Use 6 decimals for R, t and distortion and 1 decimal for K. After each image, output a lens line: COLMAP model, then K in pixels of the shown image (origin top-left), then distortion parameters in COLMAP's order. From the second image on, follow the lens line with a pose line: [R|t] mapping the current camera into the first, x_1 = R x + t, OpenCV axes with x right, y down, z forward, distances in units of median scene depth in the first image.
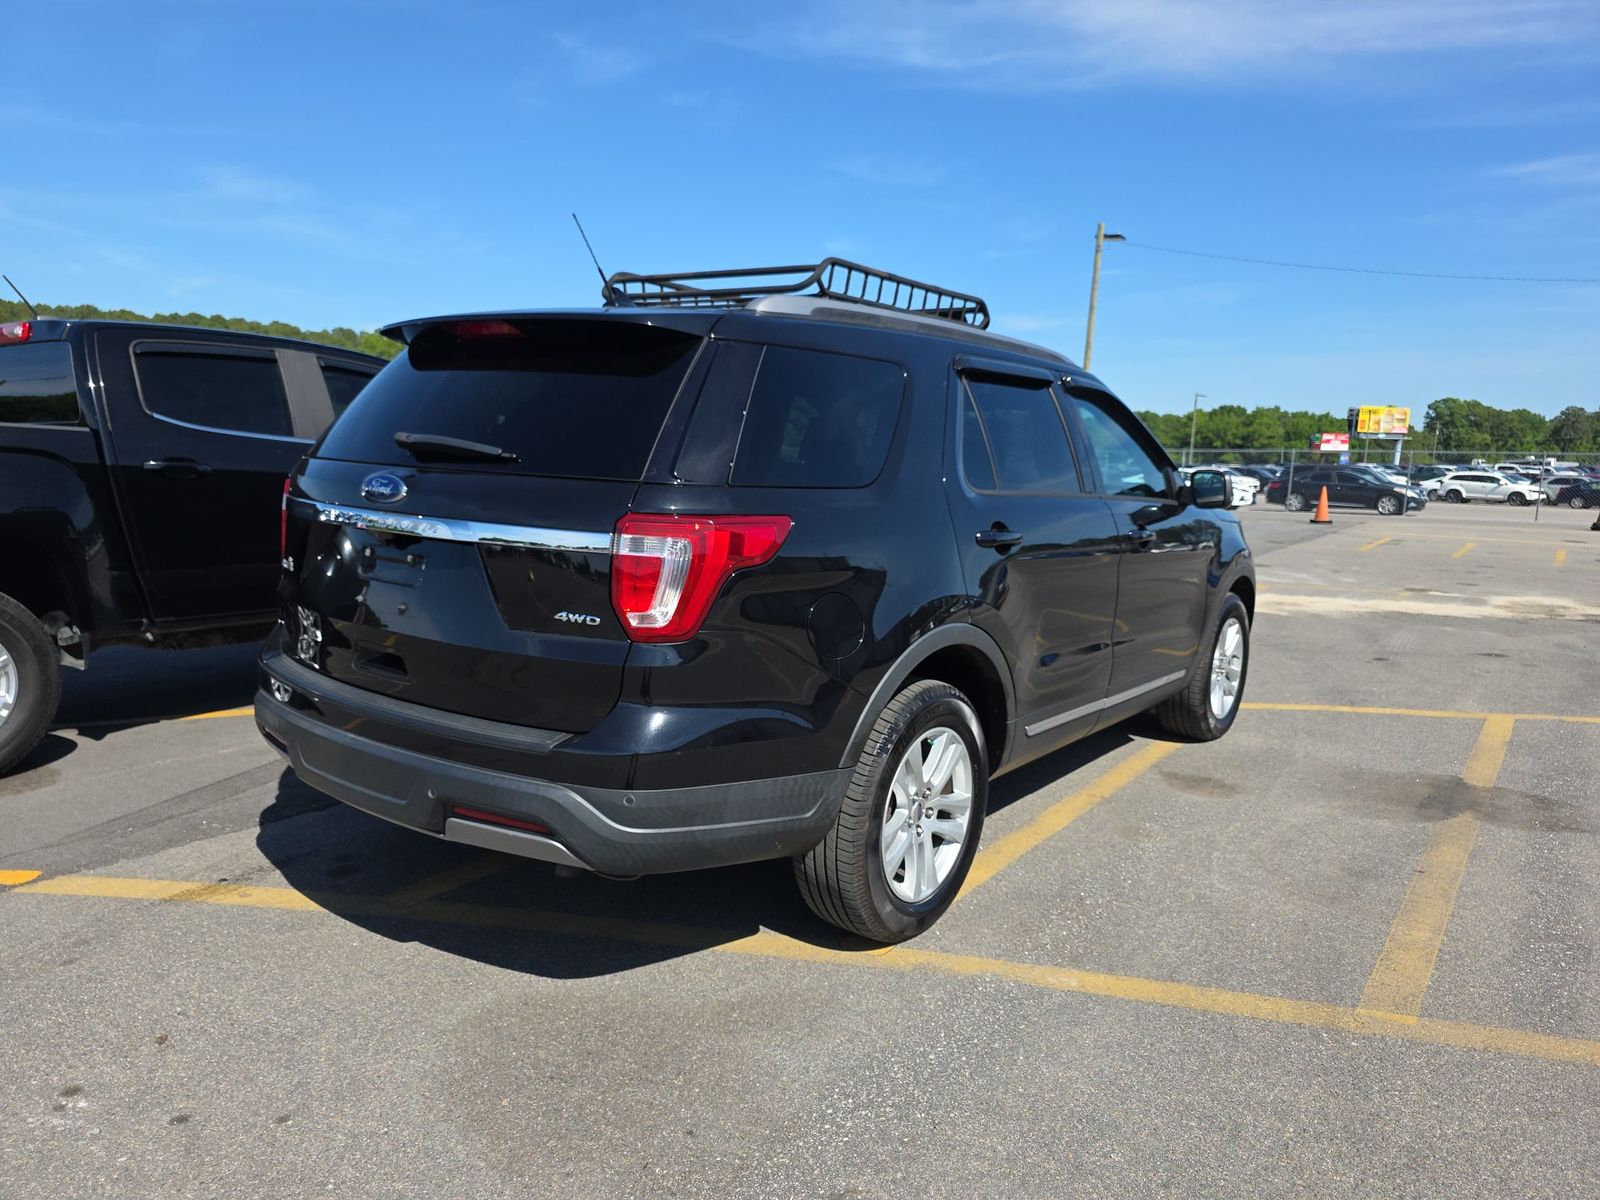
lens RADIAL K [[1091.5, 0, 800.3], [0, 1091.5, 599.6], [0, 0, 1]] dist [0.025249, -0.025325]
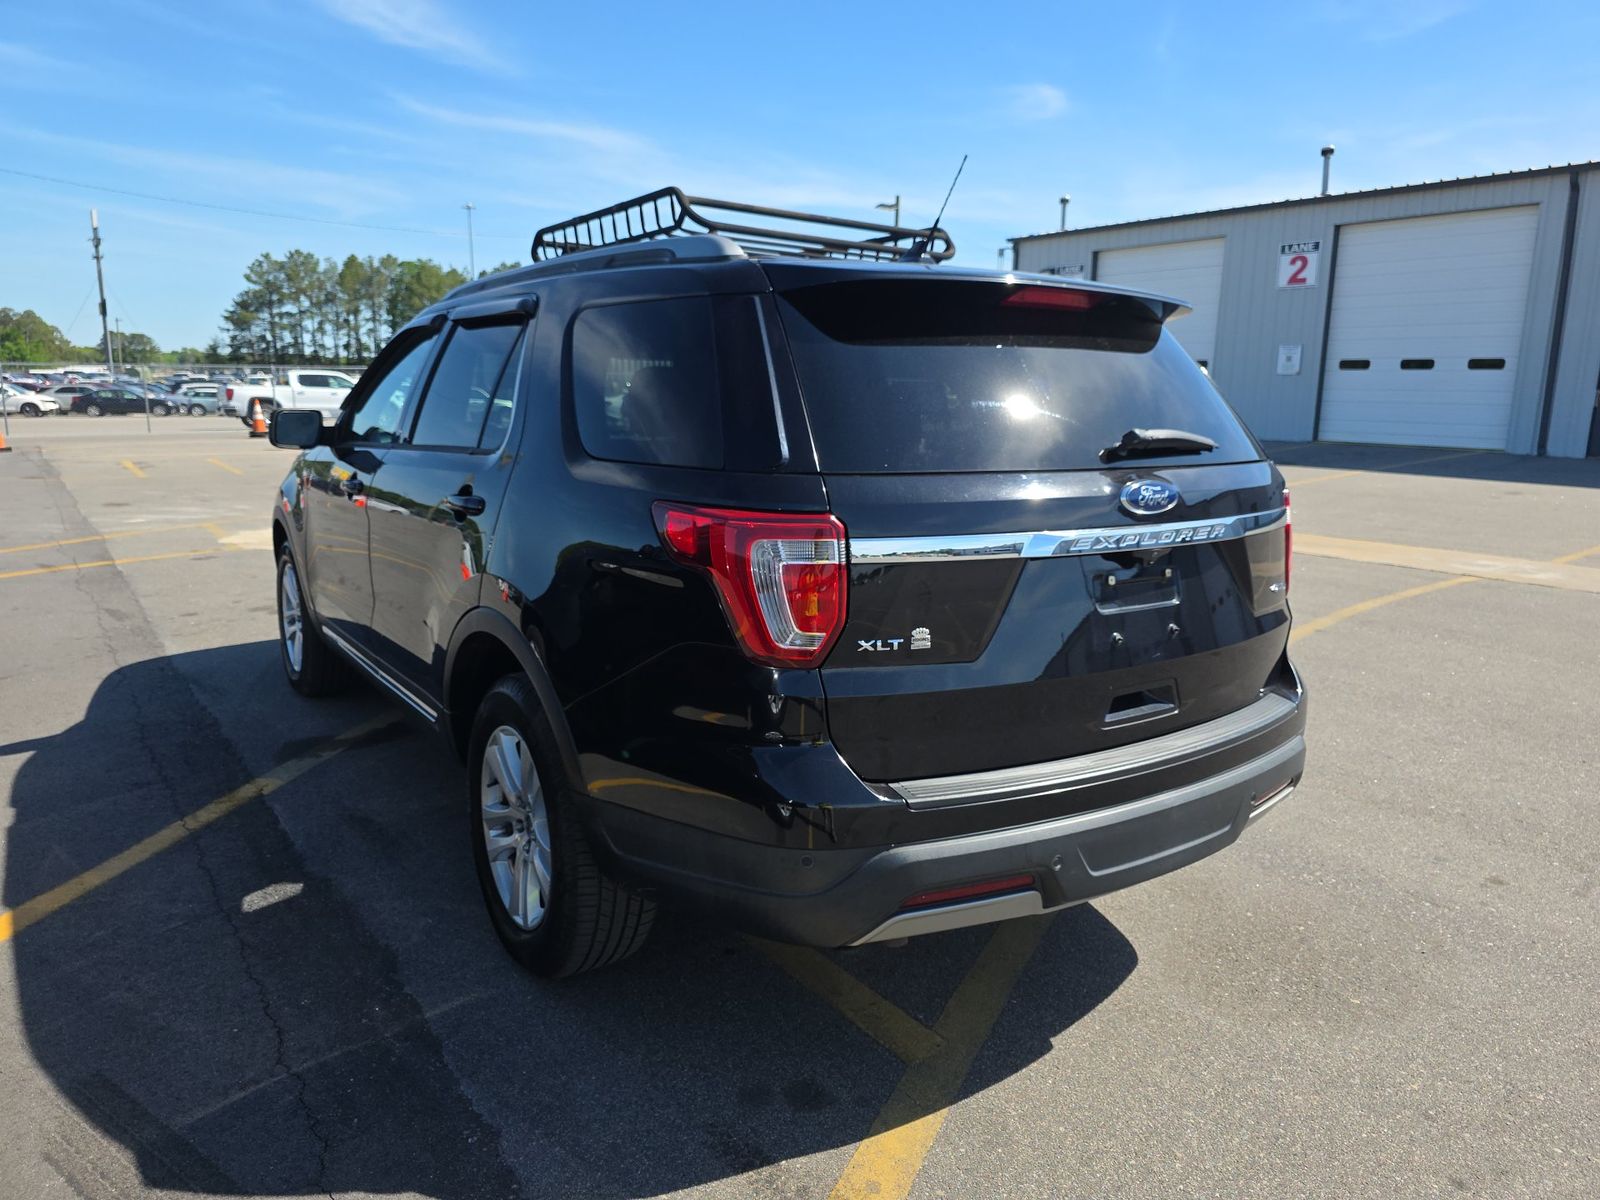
lens RADIAL K [[1091.5, 0, 805.2], [0, 1091.5, 597.9], [0, 0, 1]] dist [0.025249, -0.025325]
pose [[0.304843, -0.204816, 0.930119, -1.036717], [0.126719, 0.976642, 0.173529, -0.170548], [-0.943935, 0.064965, 0.323676, 0.824776]]
